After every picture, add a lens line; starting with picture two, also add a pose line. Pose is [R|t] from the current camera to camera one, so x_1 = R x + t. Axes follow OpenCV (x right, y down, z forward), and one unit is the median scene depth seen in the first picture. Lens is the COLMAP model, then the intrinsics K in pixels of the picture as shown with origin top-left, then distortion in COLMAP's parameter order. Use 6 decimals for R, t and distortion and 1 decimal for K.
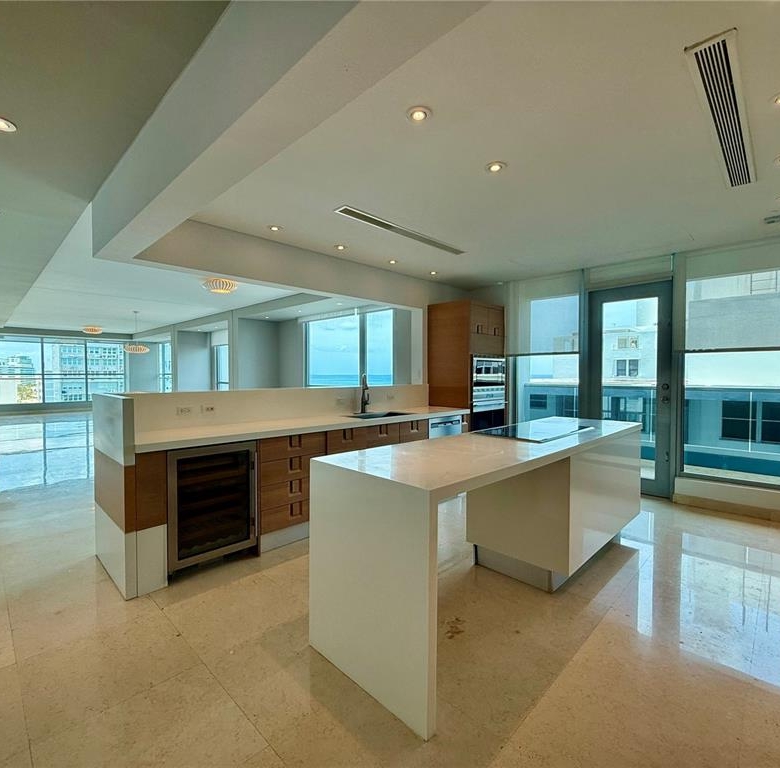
lens RADIAL K [[408.6, 0, 388.5], [0, 408.6, 384.7], [0, 0, 1]] dist [0.002144, -0.001112]
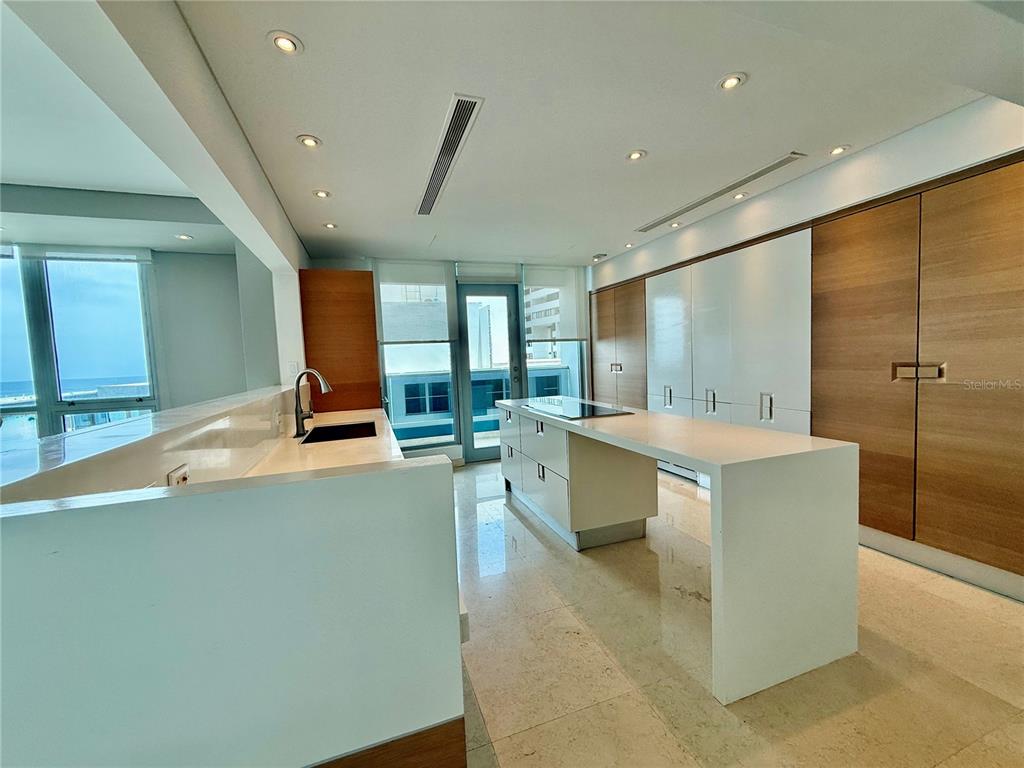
lens RADIAL K [[408.5, 0, 510.0], [0, 408.5, 384.7], [0, 0, 1]] dist [-0.000788, 0.000494]
pose [[0.439200, -0.076591, 0.895118, -0.414032], [0.066665, 0.996391, 0.052546, -0.012655], [-0.895912, 0.036595, 0.442721, 0.410211]]
